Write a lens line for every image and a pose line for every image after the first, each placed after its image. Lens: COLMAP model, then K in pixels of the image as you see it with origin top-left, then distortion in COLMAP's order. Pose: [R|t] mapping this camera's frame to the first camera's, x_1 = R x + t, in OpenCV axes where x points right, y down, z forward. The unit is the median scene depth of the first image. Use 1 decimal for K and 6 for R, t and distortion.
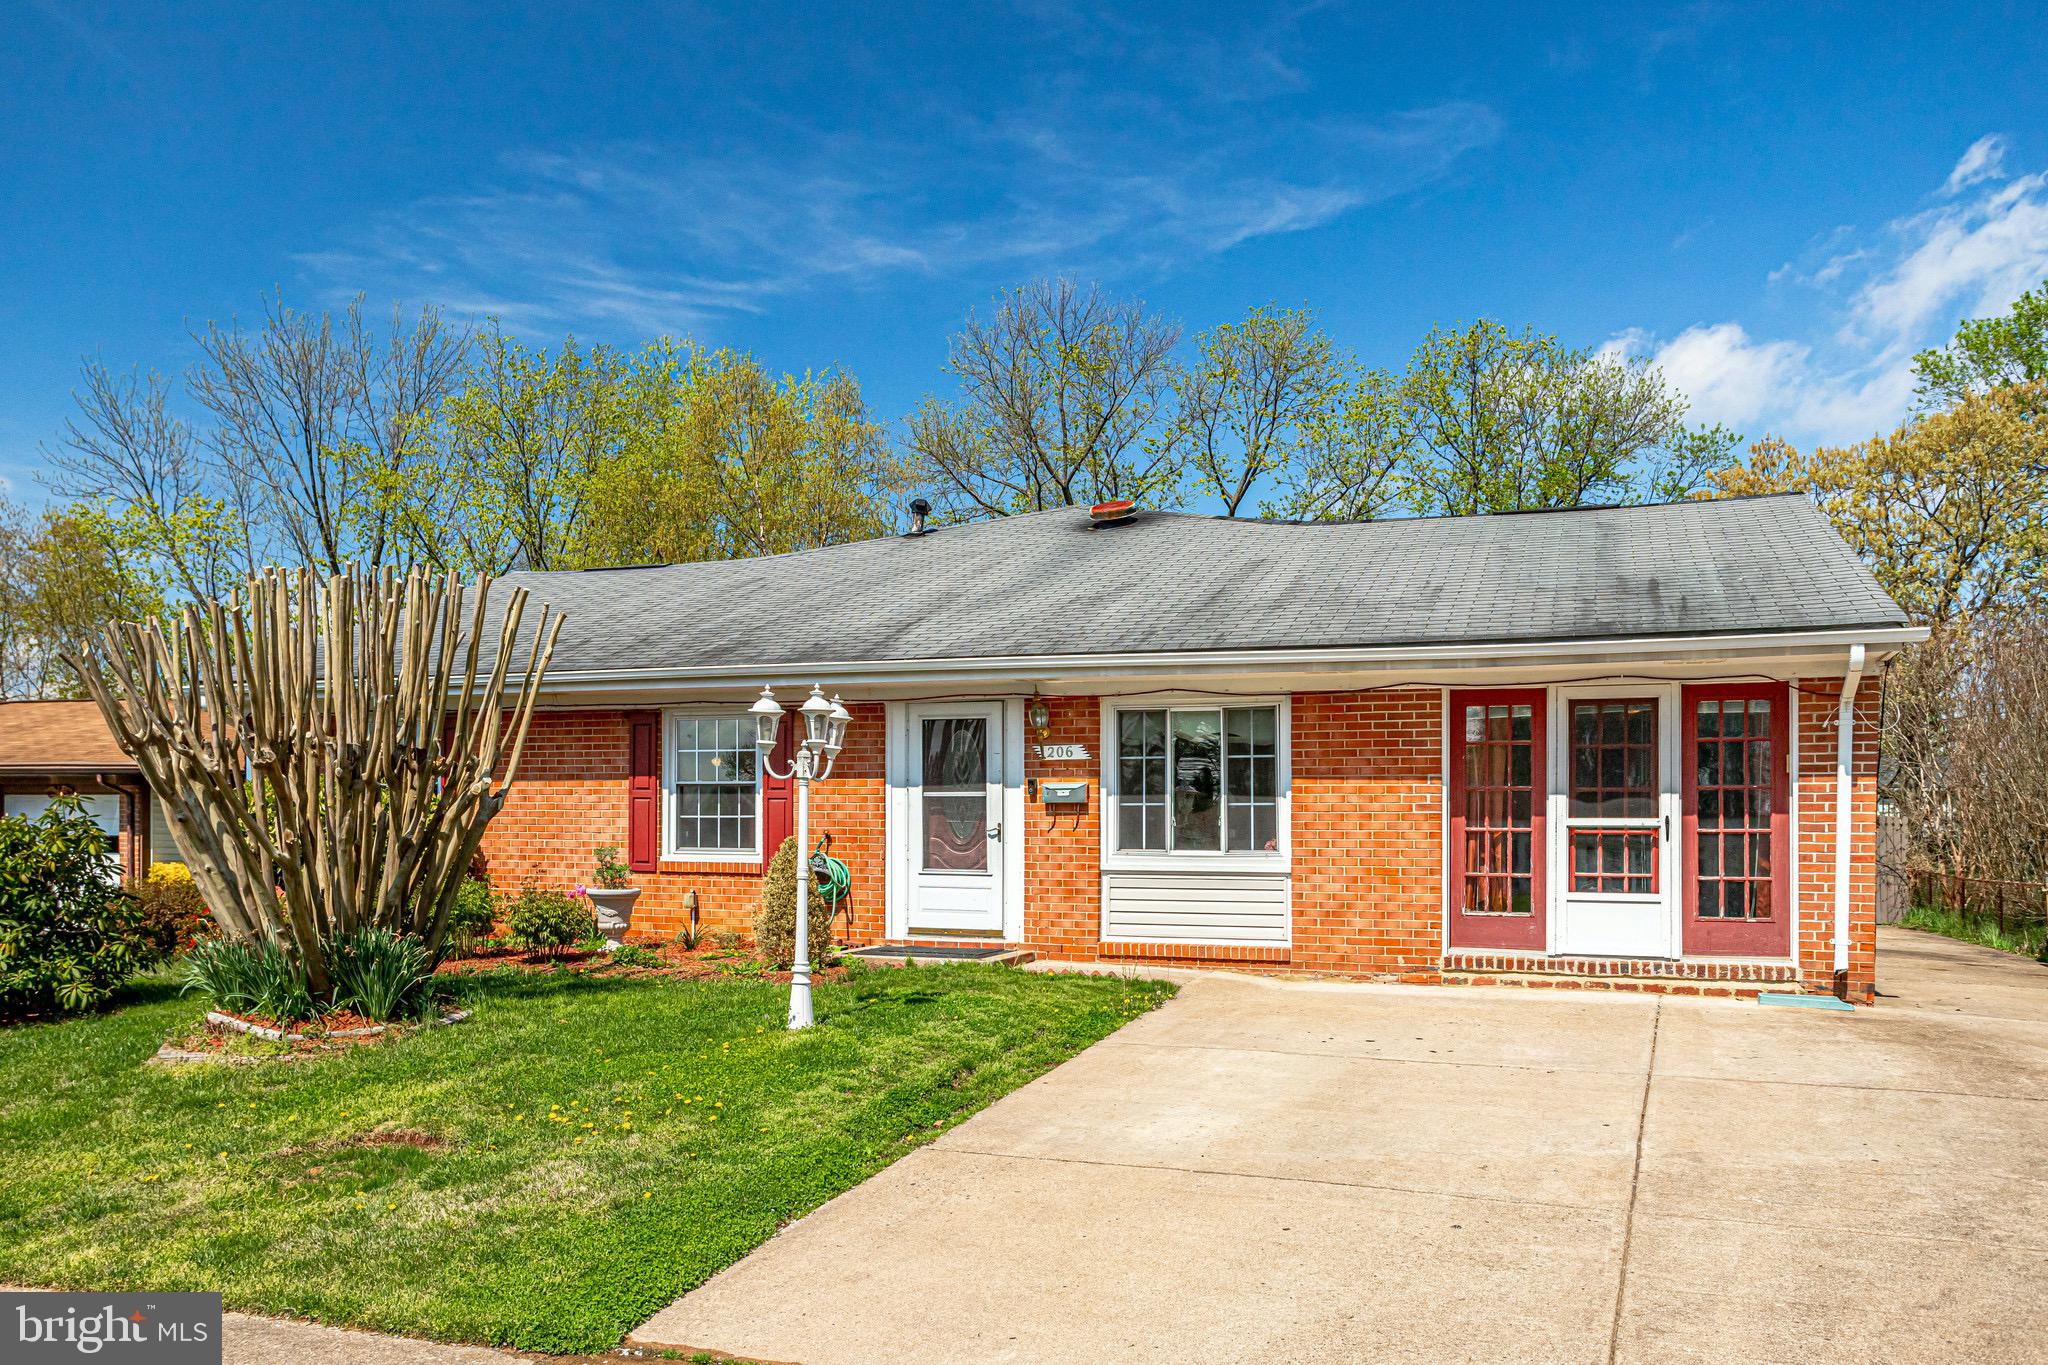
lens RADIAL K [[1590.5, 0, 1022.9], [0, 1590.5, 788.7], [0, 0, 1]] dist [-0.000524, 0.002139]
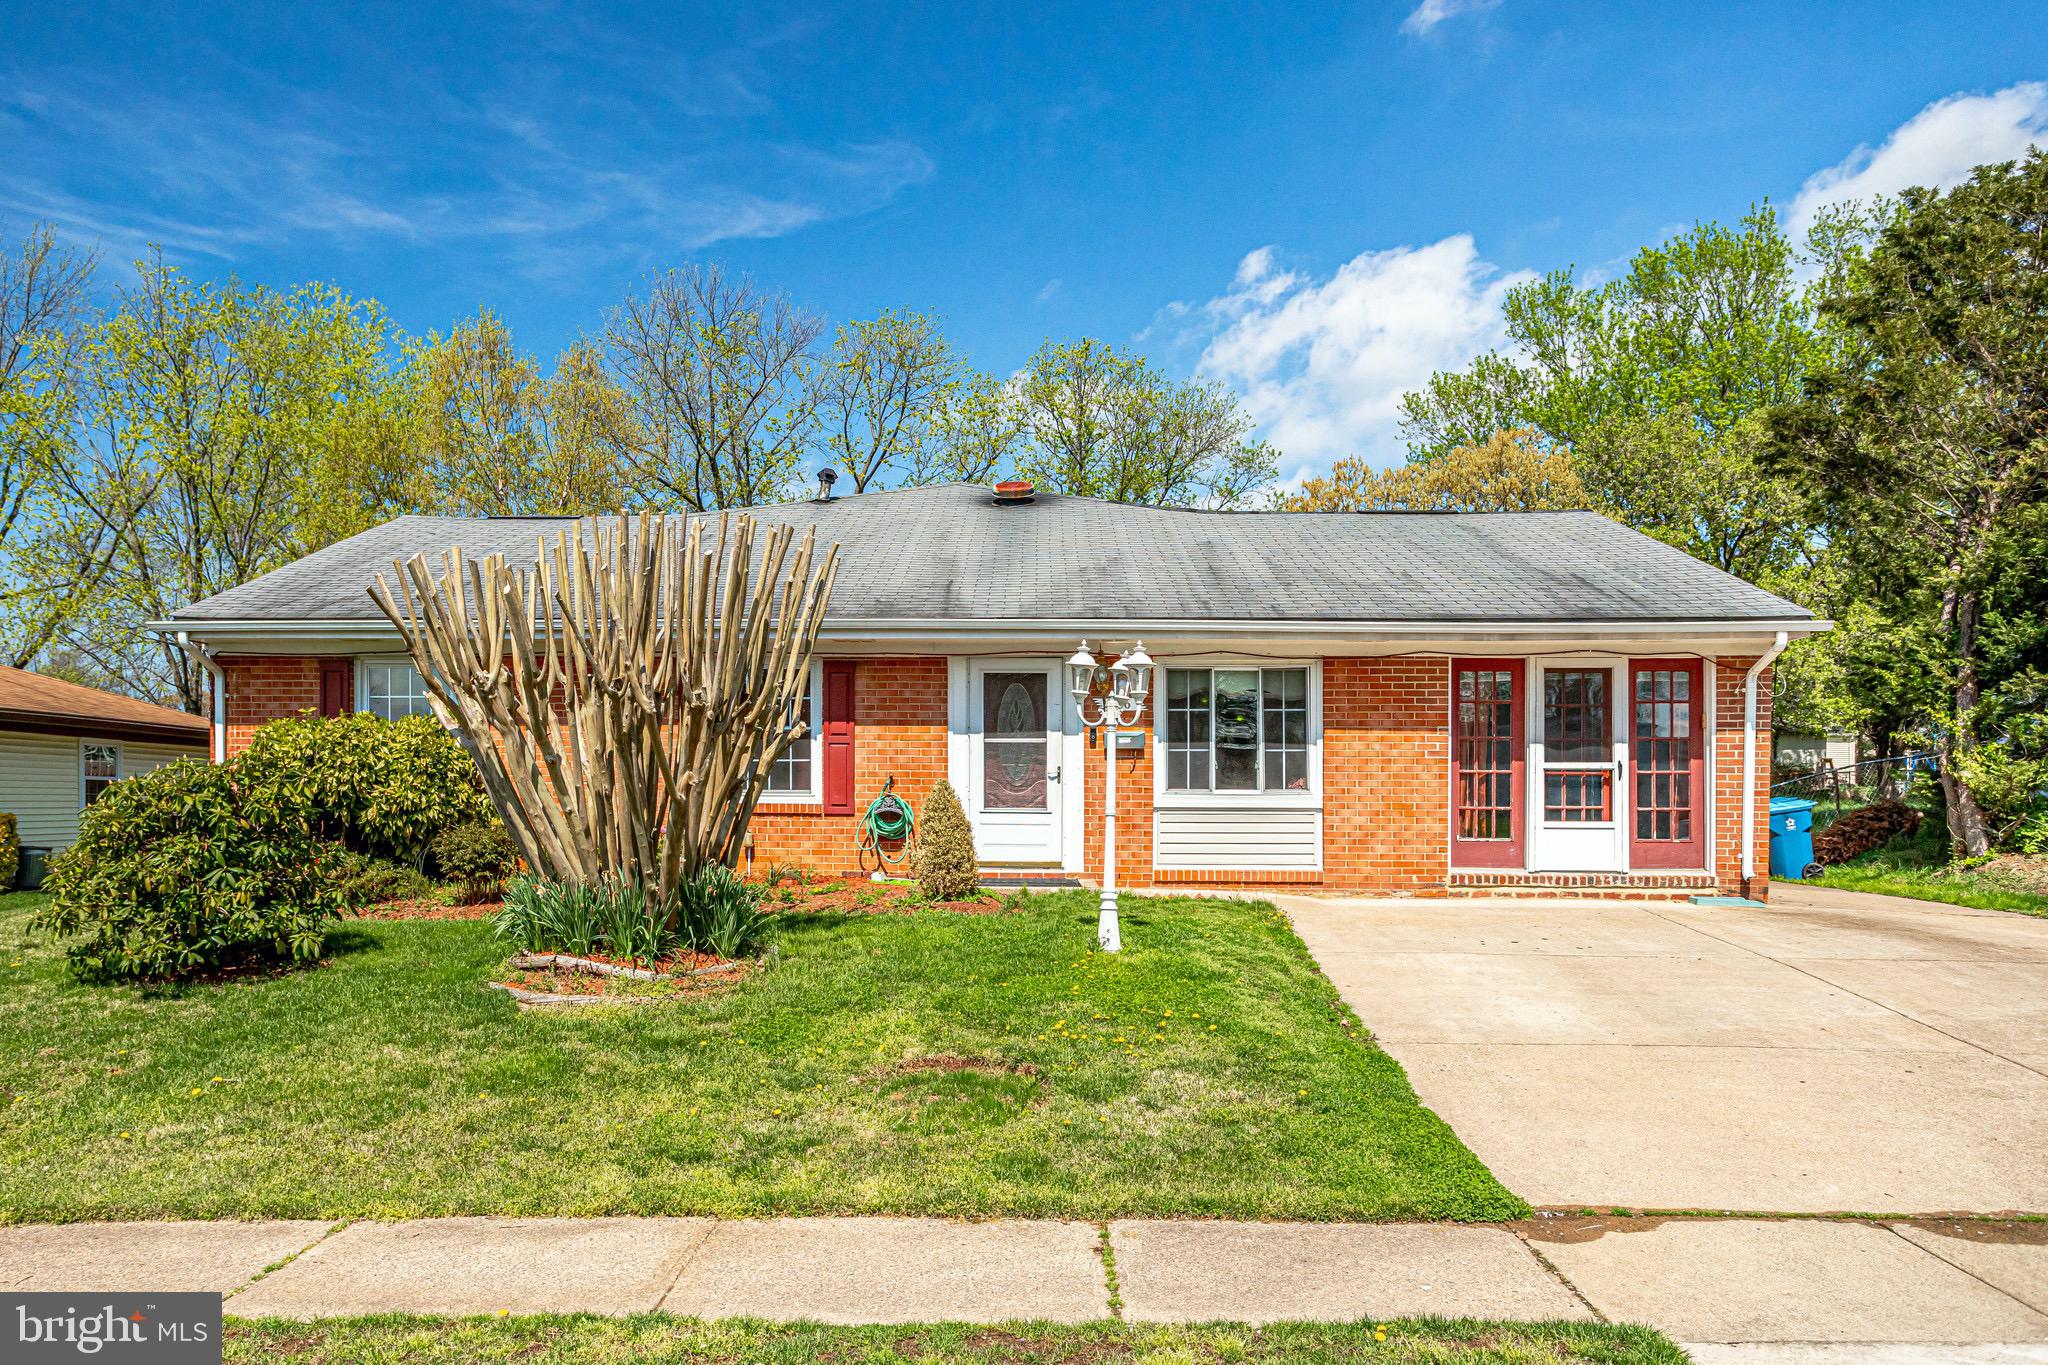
lens RADIAL K [[1429.7, 0, 1024.5], [0, 1429.7, 745.8], [0, 0, 1]] dist [-0.014368, -0.001889]
pose [[0.953687, 0.004774, 0.300762, -0.374661], [-0.006458, 0.999969, 0.004605, 0.002740], [-0.300731, -0.006334, 0.953688, 0.046979]]
